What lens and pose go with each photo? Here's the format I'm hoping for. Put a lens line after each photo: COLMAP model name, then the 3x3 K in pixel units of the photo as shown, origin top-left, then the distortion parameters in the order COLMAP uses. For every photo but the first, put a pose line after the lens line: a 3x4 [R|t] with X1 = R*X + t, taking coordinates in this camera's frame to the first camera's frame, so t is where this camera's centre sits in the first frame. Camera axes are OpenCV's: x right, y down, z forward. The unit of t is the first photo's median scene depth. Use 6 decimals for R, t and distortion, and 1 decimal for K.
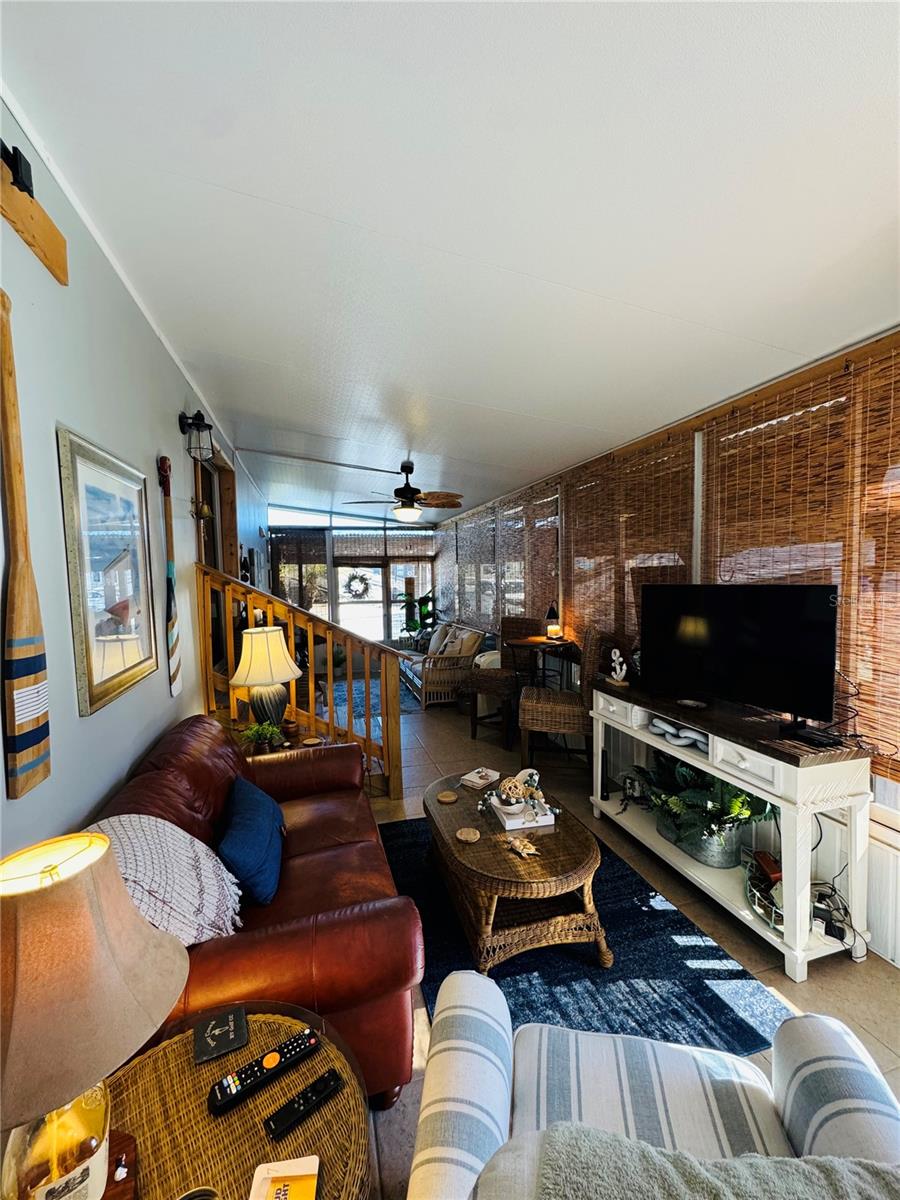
lens RADIAL K [[481.0, 0, 448.9], [0, 481.0, 597.3], [0, 0, 1]] dist [-0.002831, 0.000309]
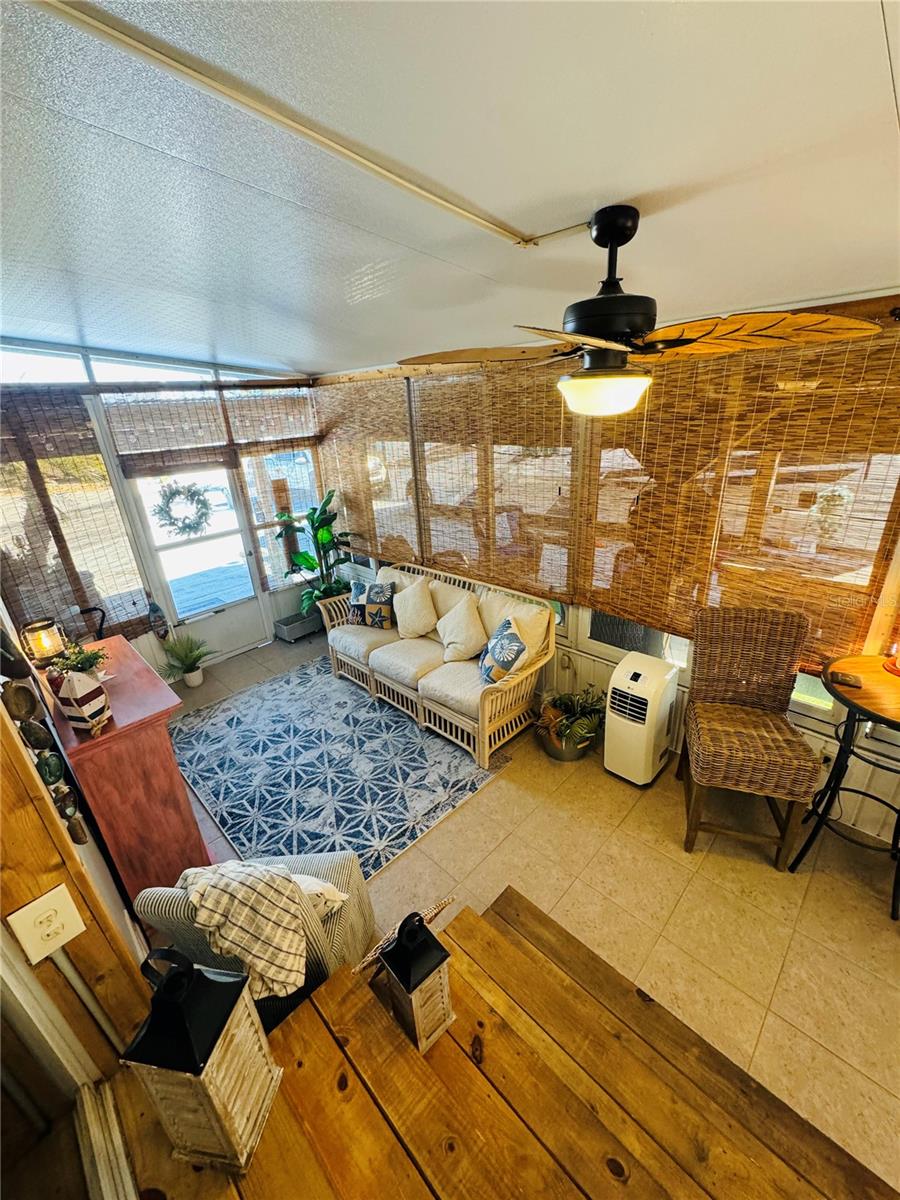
lens RADIAL K [[481.0, 0, 458.5], [0, 481.0, 605.9], [0, 0, 1]] dist [-0.002831, 0.000309]
pose [[0.867984, -0.219665, 0.445367, -0.189315], [0.061022, 0.937229, 0.343334, -0.085714], [-0.492829, -0.270831, 0.826904, 0.409622]]
